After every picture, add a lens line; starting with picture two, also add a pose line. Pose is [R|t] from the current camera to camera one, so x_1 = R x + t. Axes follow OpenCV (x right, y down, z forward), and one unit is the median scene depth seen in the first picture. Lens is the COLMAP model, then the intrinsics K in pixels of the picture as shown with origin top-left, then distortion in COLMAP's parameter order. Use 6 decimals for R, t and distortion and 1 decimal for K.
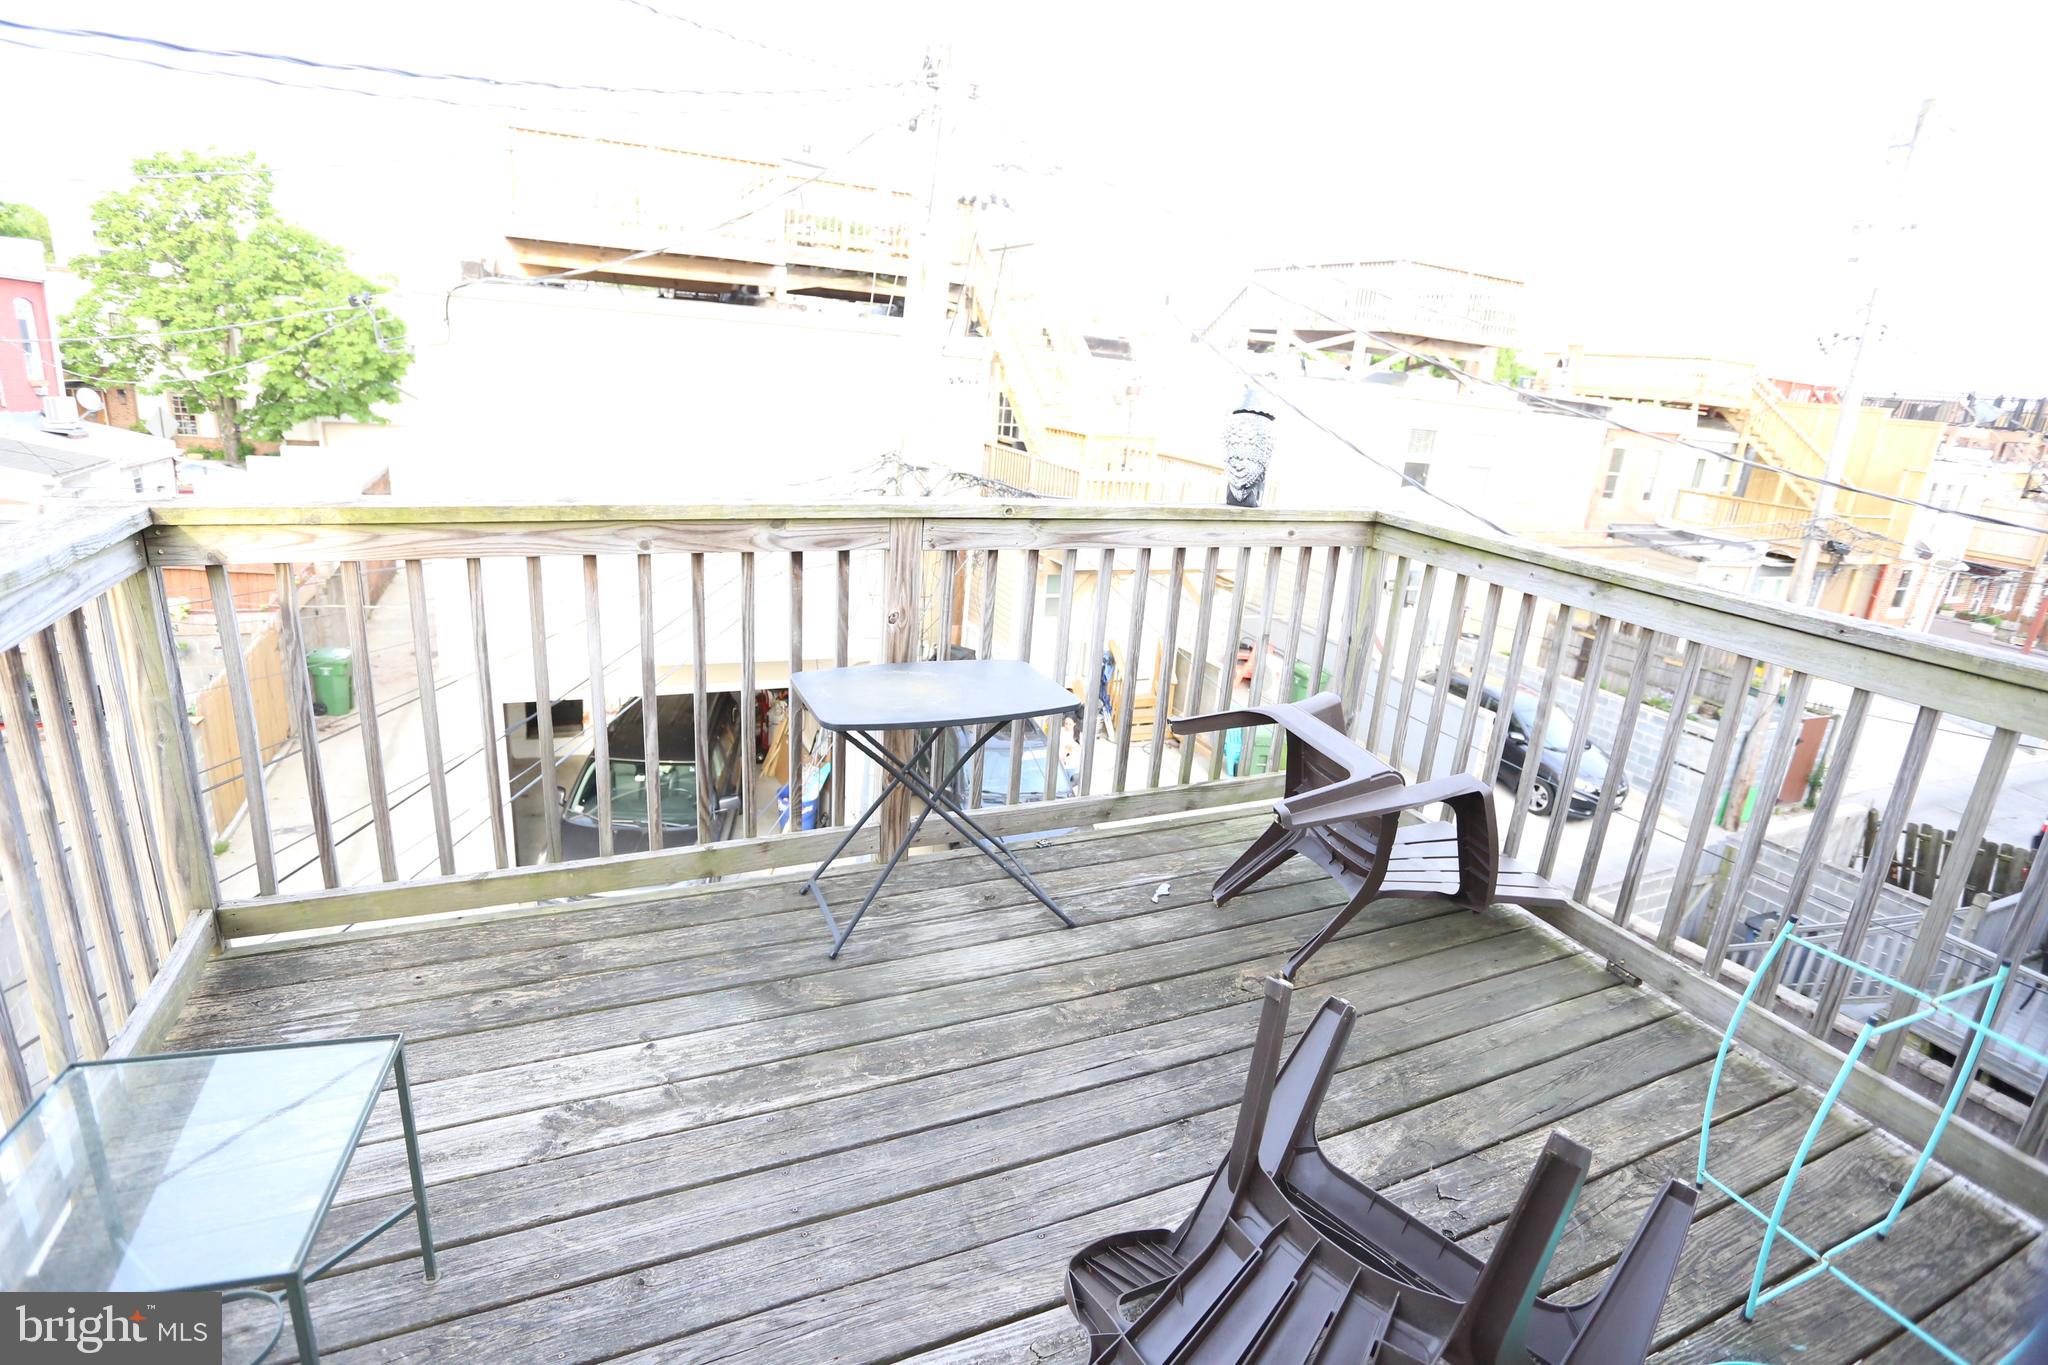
lens RADIAL K [[1007.2, 0, 1016.9], [0, 1007.2, 671.9], [0, 0, 1]] dist [-0.066088, 0.026367]
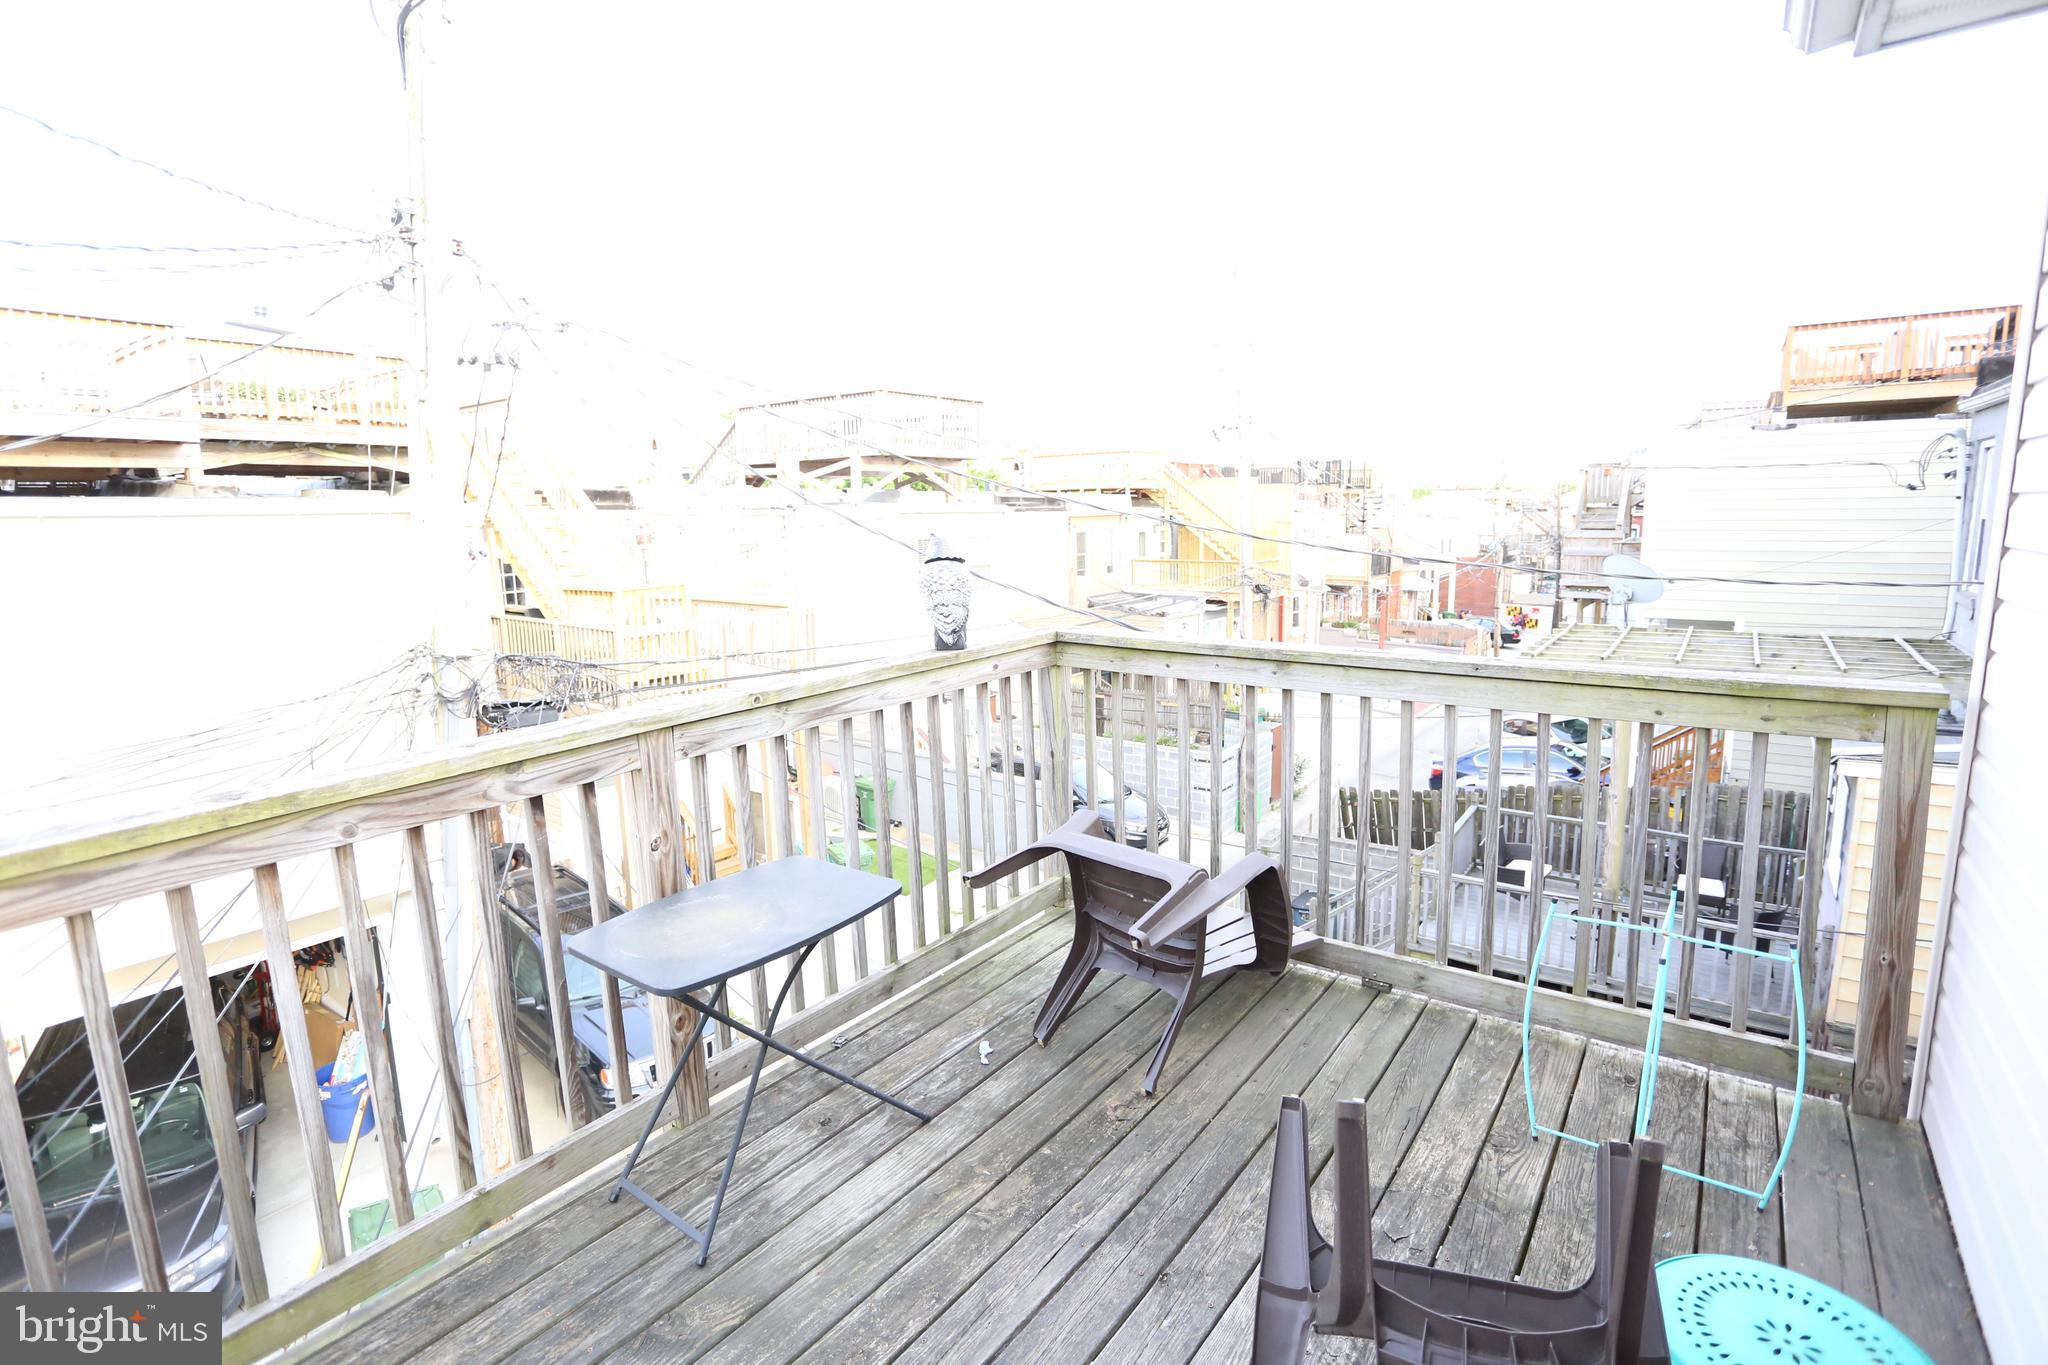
lens RADIAL K [[1007.2, 0, 1033.1], [0, 1007.2, 677.2], [0, 0, 1]] dist [-0.066088, 0.026367]
pose [[0.869538, -0.176587, 0.461217, -0.166712], [0.229276, 0.971492, -0.060300, -0.053435], [-0.437420, 0.158179, 0.885236, 0.058697]]
